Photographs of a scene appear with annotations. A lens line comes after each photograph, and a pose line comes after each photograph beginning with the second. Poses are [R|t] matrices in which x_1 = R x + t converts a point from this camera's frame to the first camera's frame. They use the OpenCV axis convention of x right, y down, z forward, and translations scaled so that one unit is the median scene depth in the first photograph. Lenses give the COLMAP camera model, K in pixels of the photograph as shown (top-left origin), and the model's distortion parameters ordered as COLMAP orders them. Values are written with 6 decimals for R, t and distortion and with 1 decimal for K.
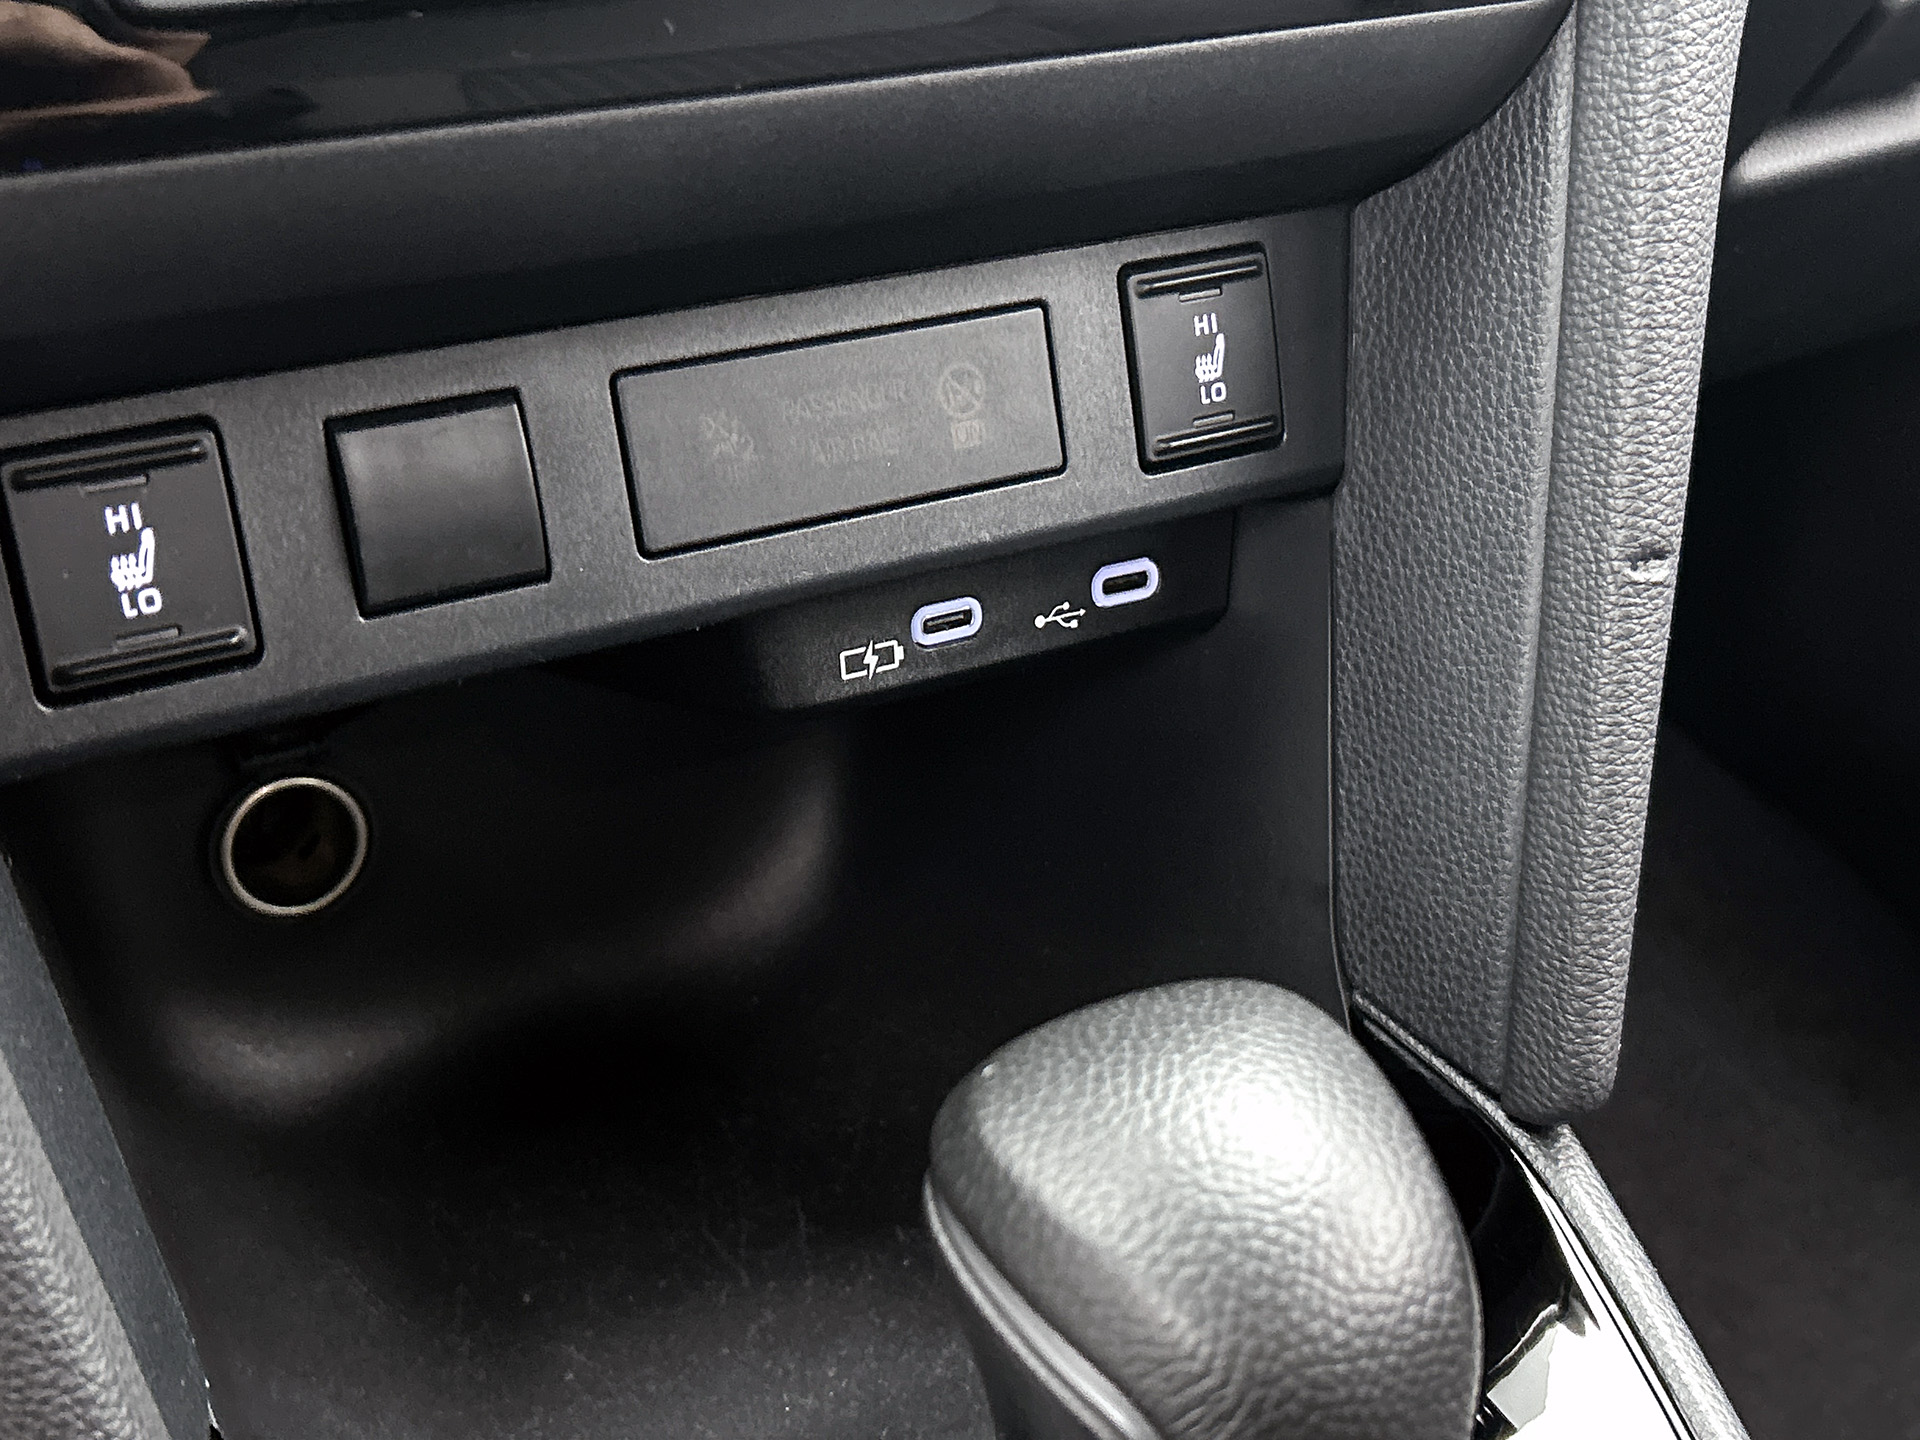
lens RADIAL K [[2398.7, 0, 965.2], [0, 2398.7, 734.7], [0, 0, 1]] dist [0.192494, 0.000000]
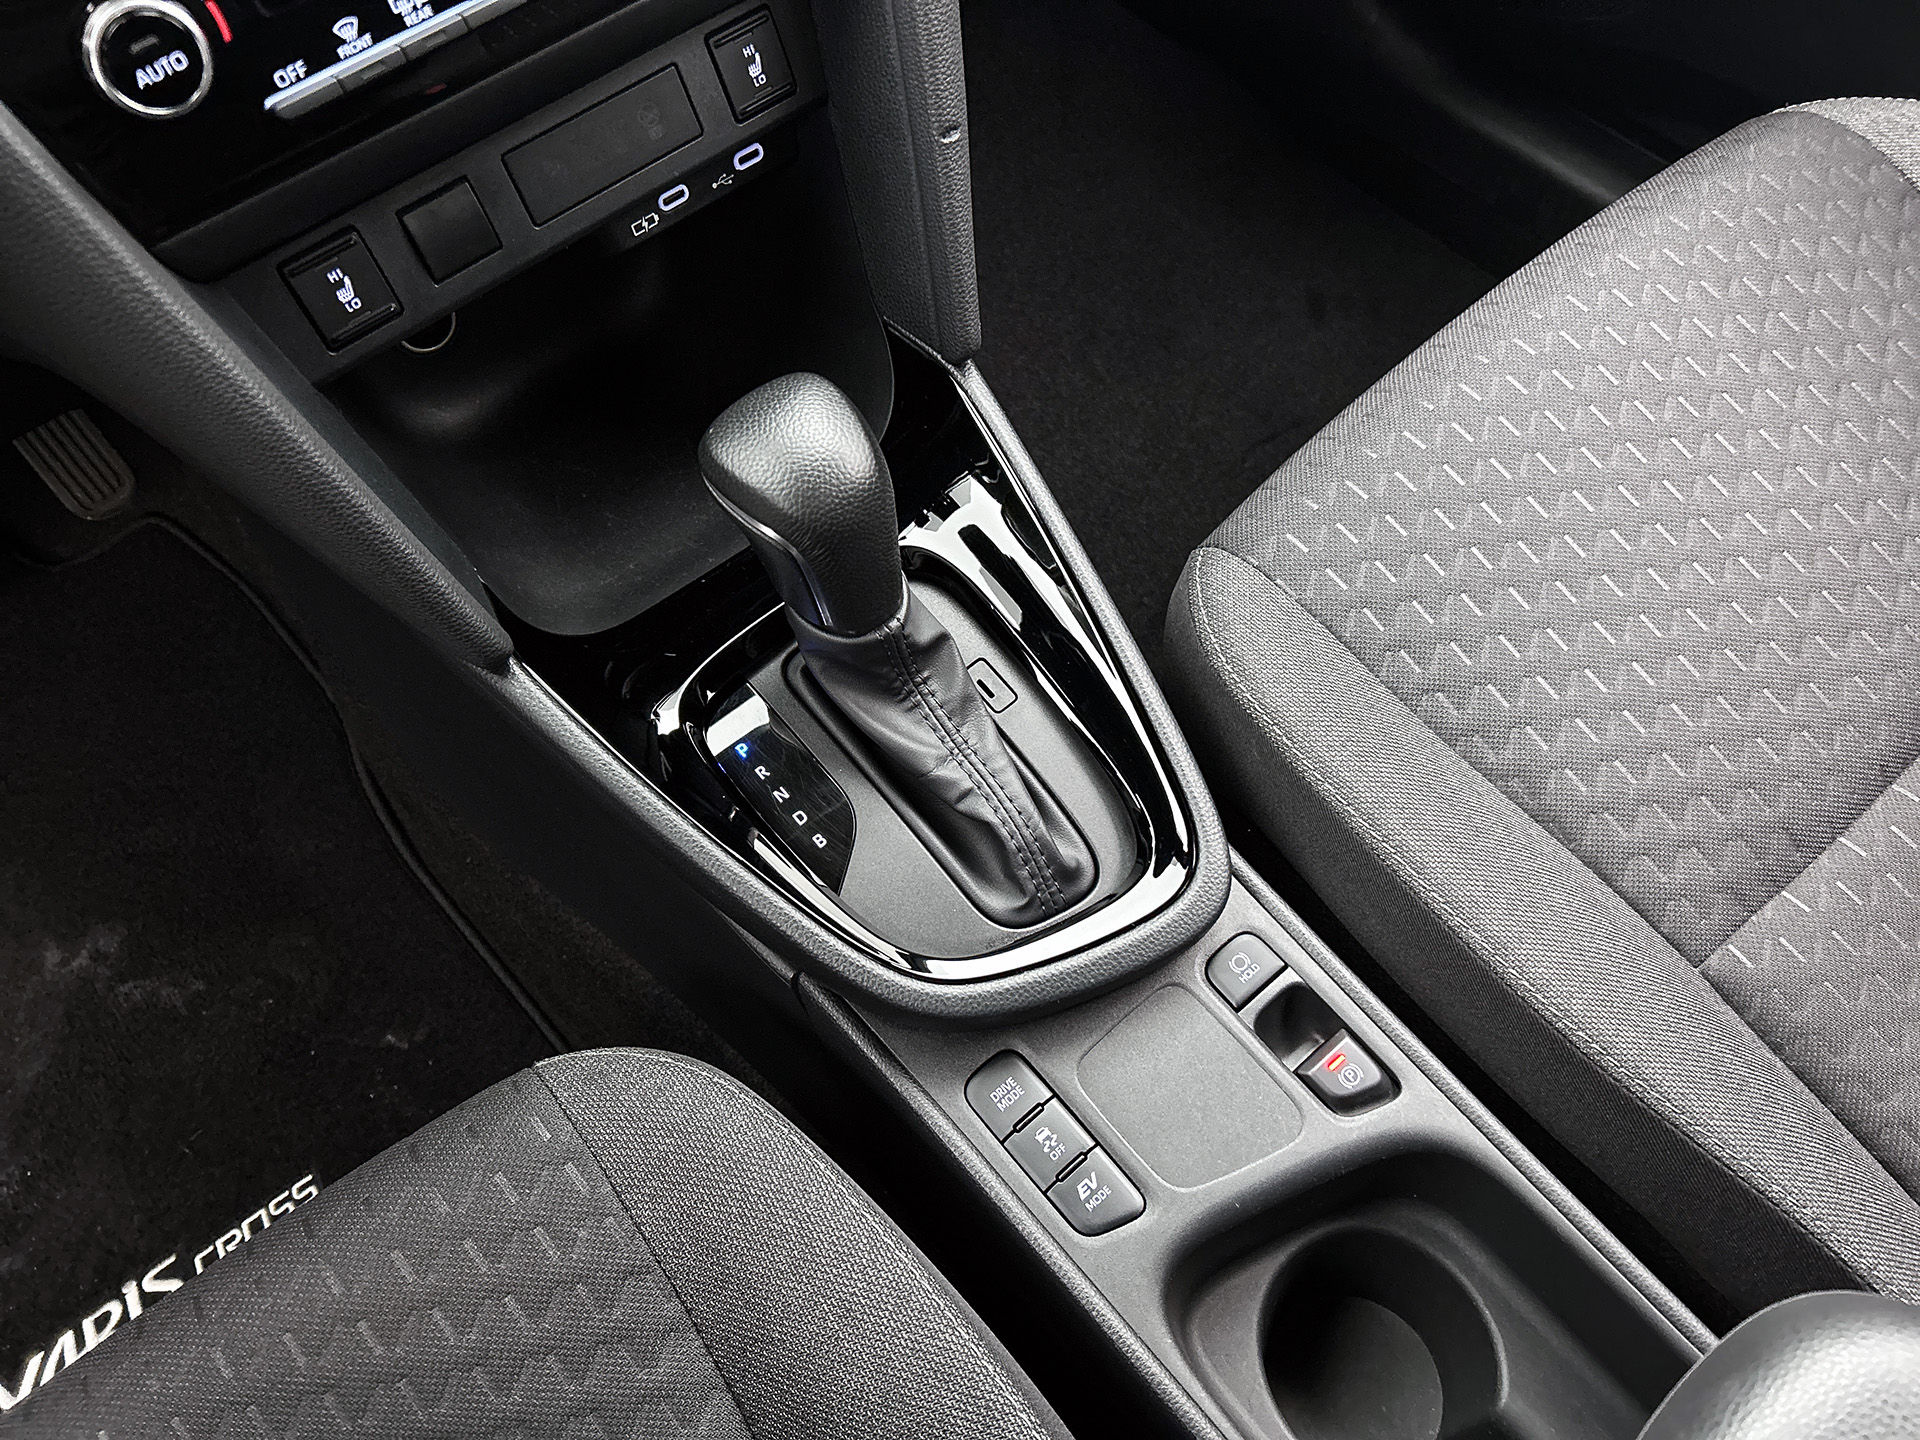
lens RADIAL K [[1446.7, 0, 961.5], [0, 1446.7, 704.8], [0, 0, 1]] dist [0.050339, -0.053917]
pose [[0.981047, -0.193493, 0.010361, 0.169604], [0.165764, 0.865742, 0.472242, -0.263065], [-0.100346, -0.461574, 0.881408, -0.533909]]
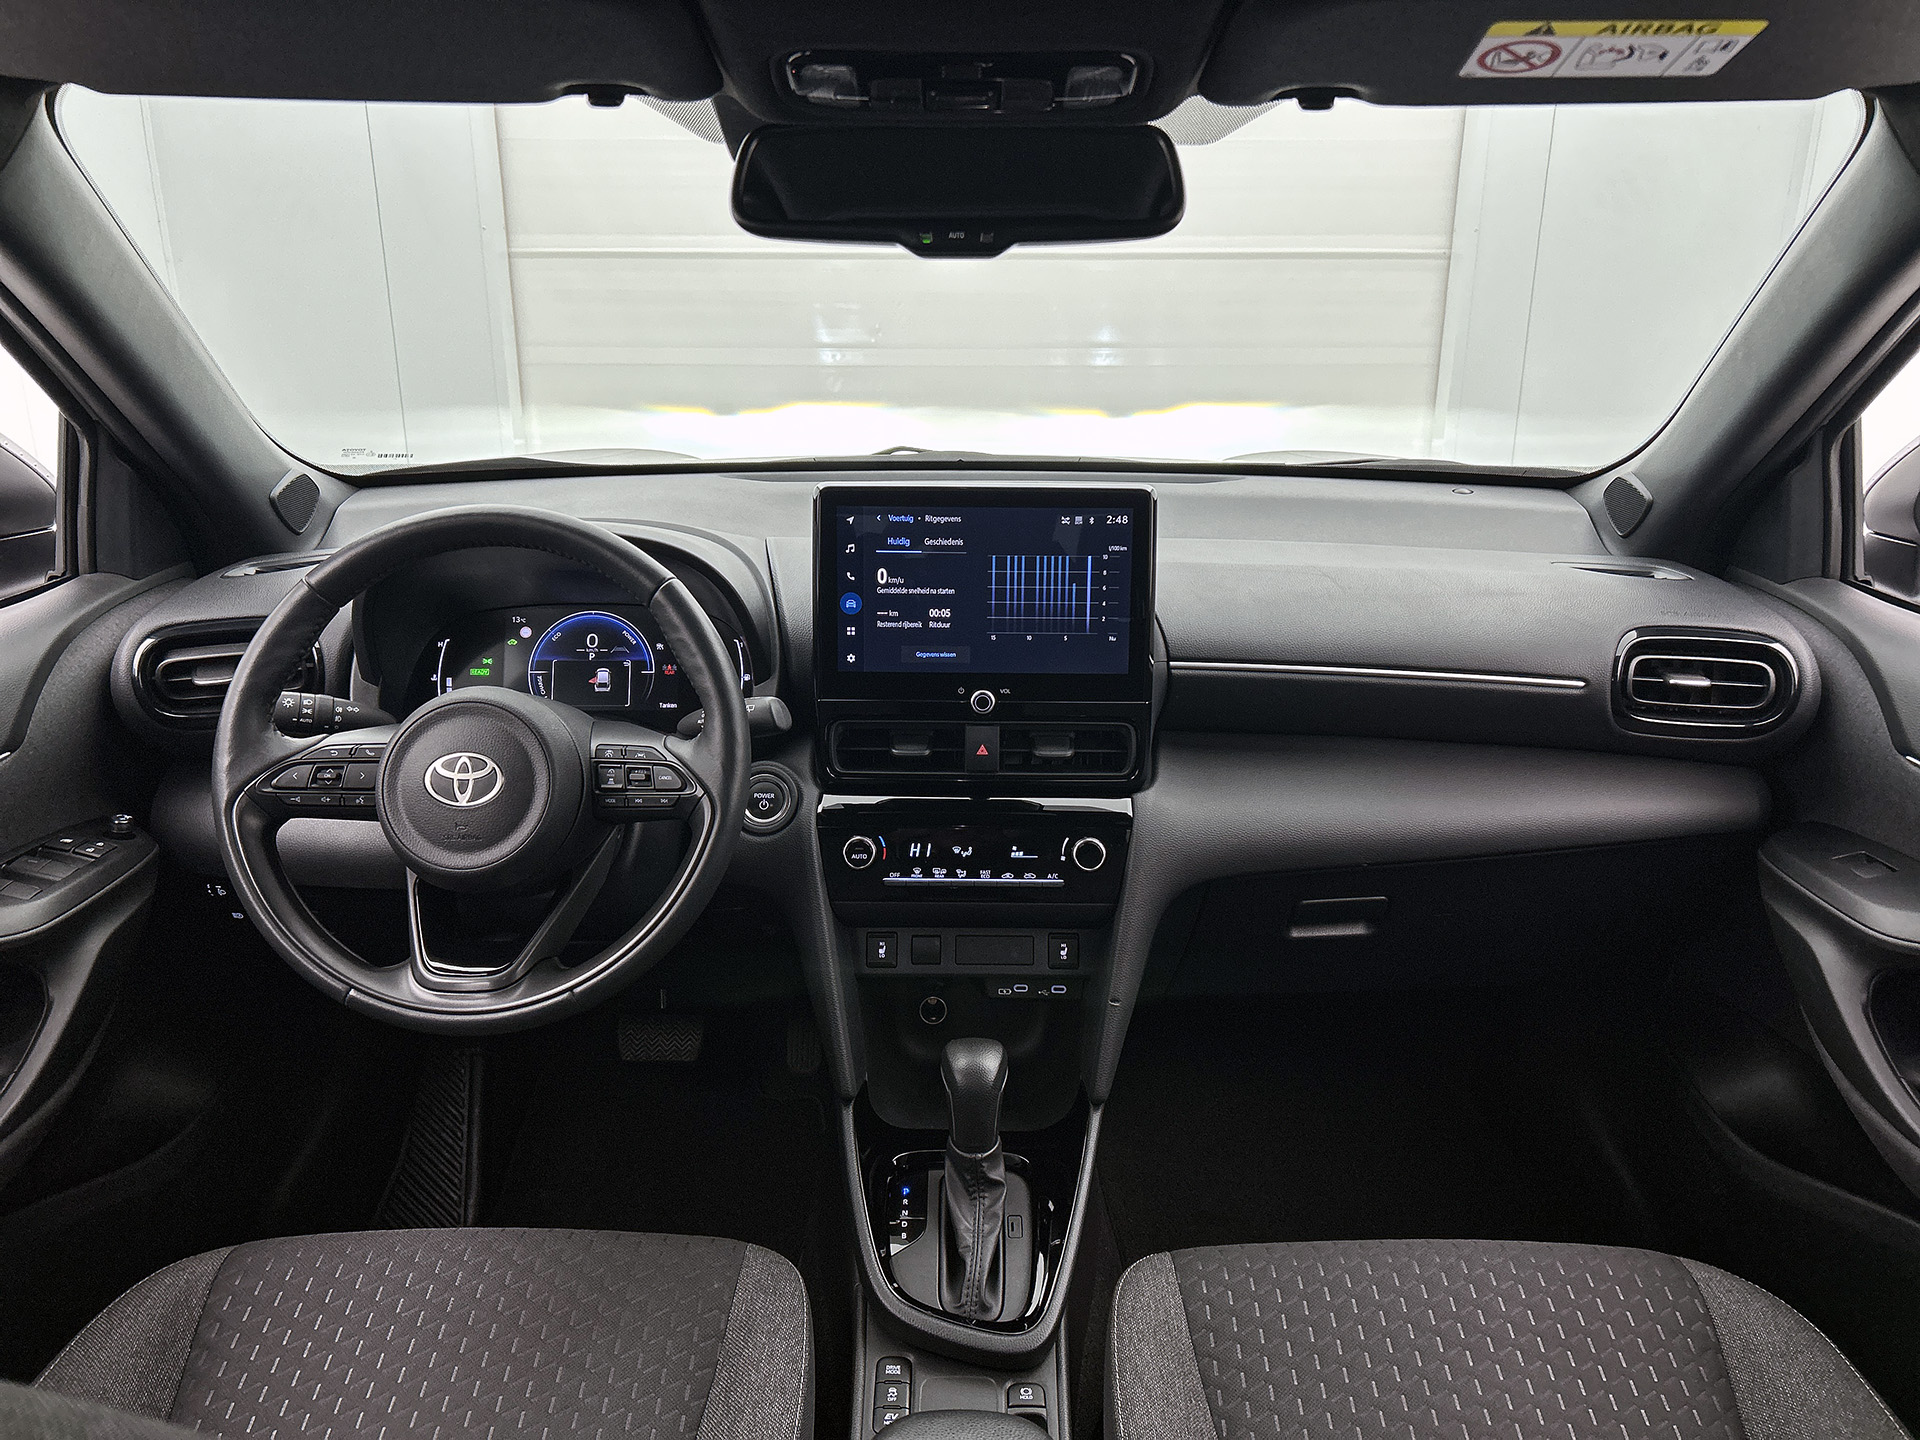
lens RADIAL K [[1446.7, 0, 977.6], [0, 1446.7, 703.4], [0, 0, 1]] dist [0.050339, -0.053917]
pose [[0.865553, 0.116598, -0.487055, 1.608060], [-0.232608, 0.954855, -0.184785, -0.034119], [0.443521, 0.273234, 0.853599, -2.304081]]
